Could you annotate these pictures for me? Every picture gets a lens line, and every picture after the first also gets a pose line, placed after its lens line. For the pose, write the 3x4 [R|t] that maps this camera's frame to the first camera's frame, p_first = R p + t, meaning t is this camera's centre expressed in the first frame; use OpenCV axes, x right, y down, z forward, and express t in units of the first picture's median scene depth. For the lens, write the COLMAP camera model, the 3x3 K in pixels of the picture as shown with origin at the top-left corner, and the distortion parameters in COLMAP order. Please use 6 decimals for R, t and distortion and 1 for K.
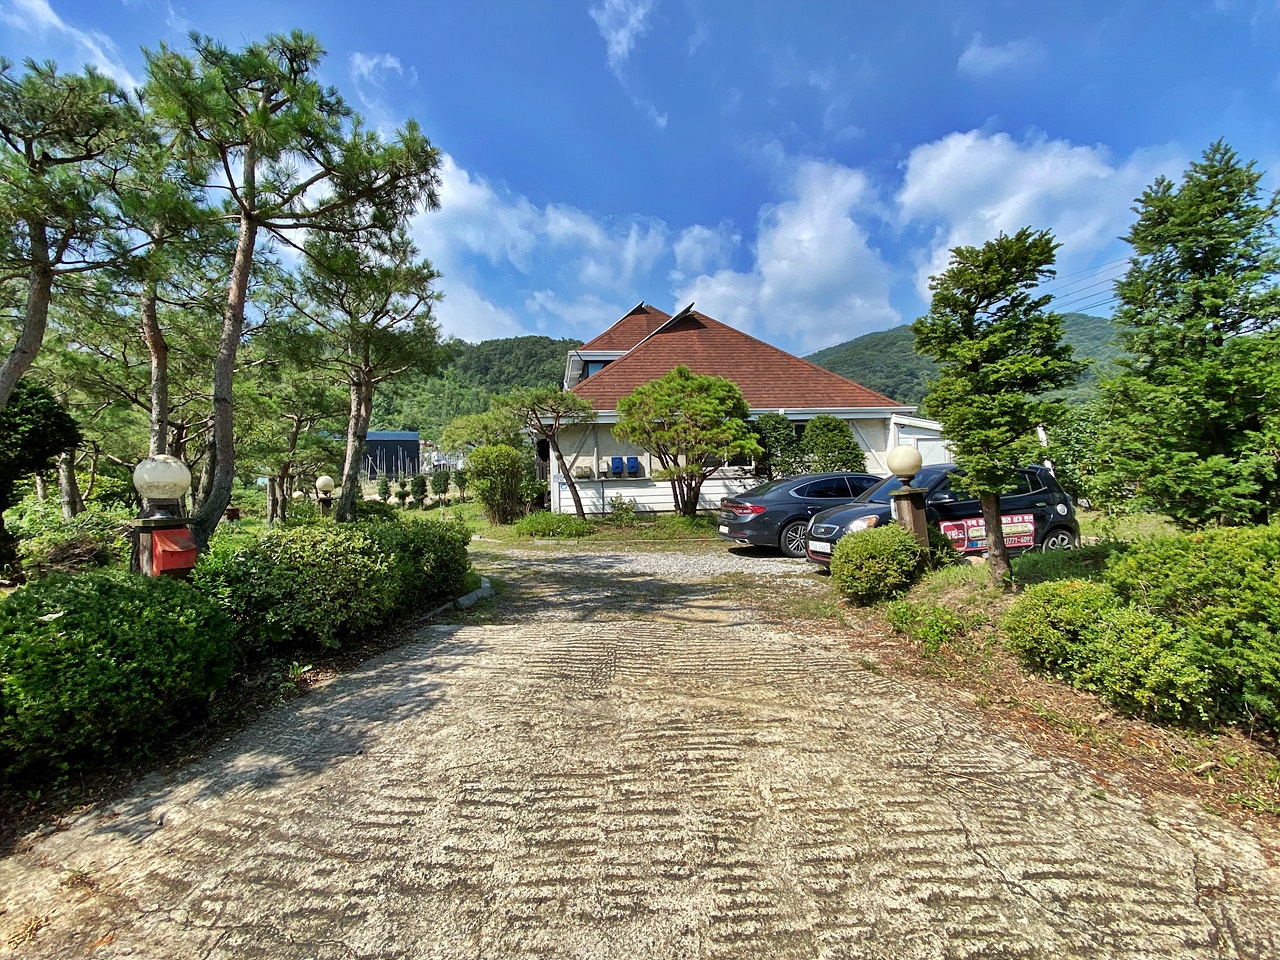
lens RADIAL K [[645.0, 0, 640.0], [0, 645.0, 480.0], [0, 0, 1]] dist [-0.000237, -0.000172]
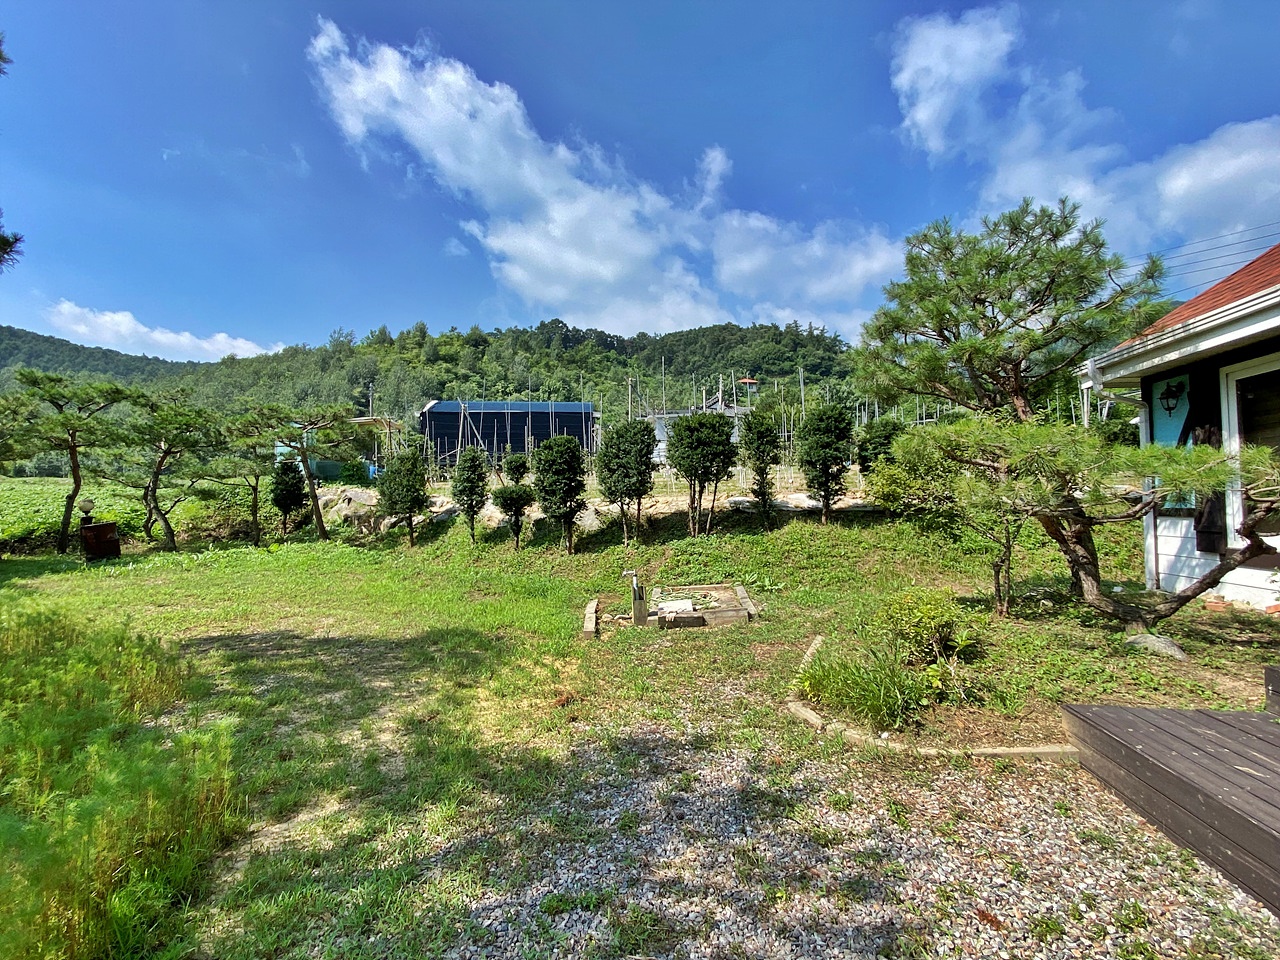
lens RADIAL K [[645.0, 0, 640.0], [0, 645.0, 480.0], [0, 0, 1]] dist [-0.000237, -0.000172]
pose [[0.963005, 0.012734, -0.269181, -0.219133], [-0.012822, 0.999917, 0.001432, 0.011935], [0.269177, 0.002073, 0.963088, 0.702825]]
